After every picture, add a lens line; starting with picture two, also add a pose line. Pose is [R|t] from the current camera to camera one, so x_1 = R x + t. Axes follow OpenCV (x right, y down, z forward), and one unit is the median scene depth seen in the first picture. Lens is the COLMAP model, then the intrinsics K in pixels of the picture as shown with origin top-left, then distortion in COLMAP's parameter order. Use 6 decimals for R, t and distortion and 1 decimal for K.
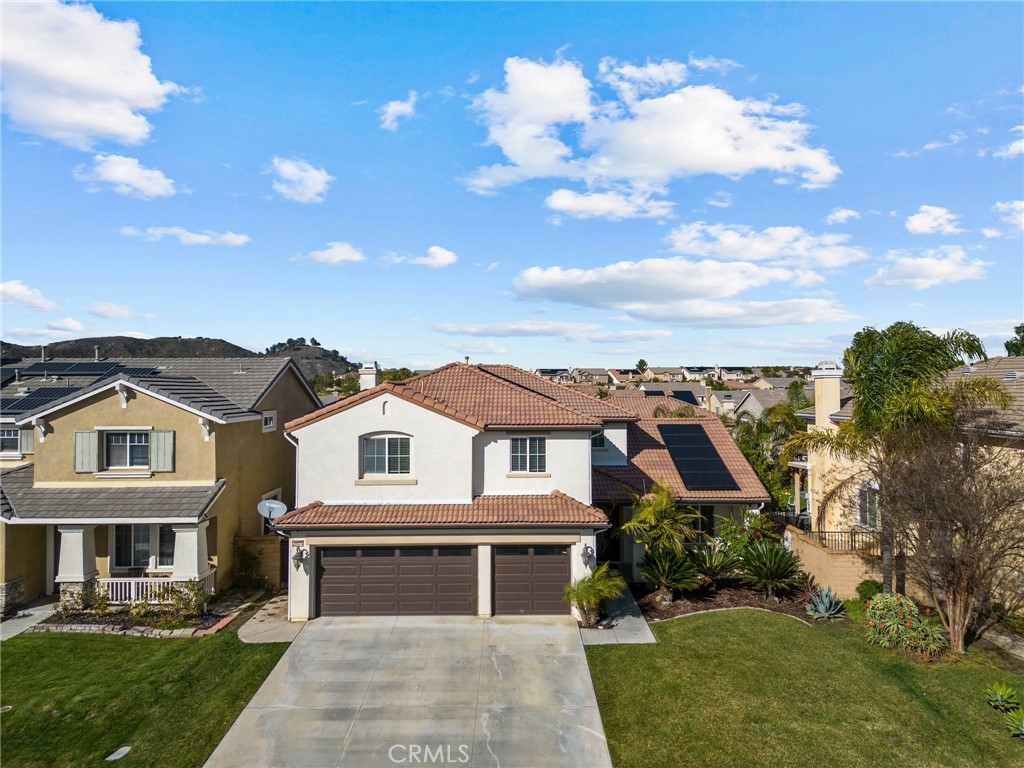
lens RADIAL K [[733.0, 0, 515.1], [0, 733.0, 385.6], [0, 0, 1]] dist [0.040173, -0.039713]
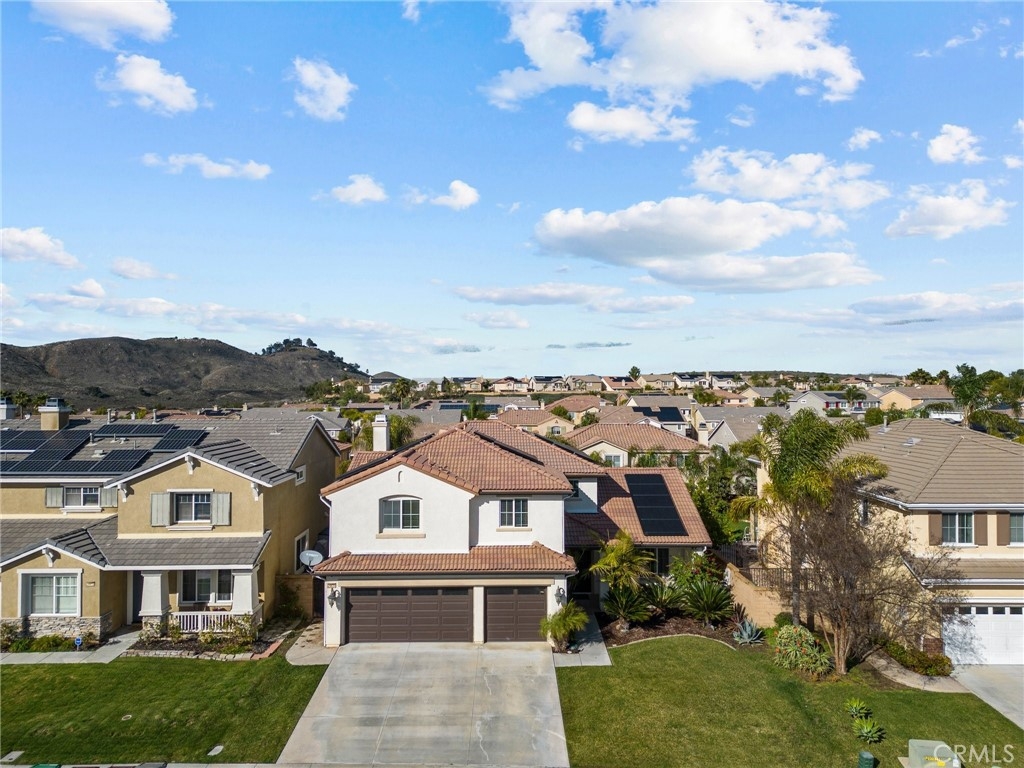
lens RADIAL K [[733.0, 0, 516.2], [0, 733.0, 382.6], [0, 0, 1]] dist [0.040173, -0.039713]
pose [[0.999973, 0.002498, 0.006922, 0.012952], [-0.002471, 0.999989, -0.003862, -0.126812], [-0.006932, 0.003845, 0.999969, -0.263999]]
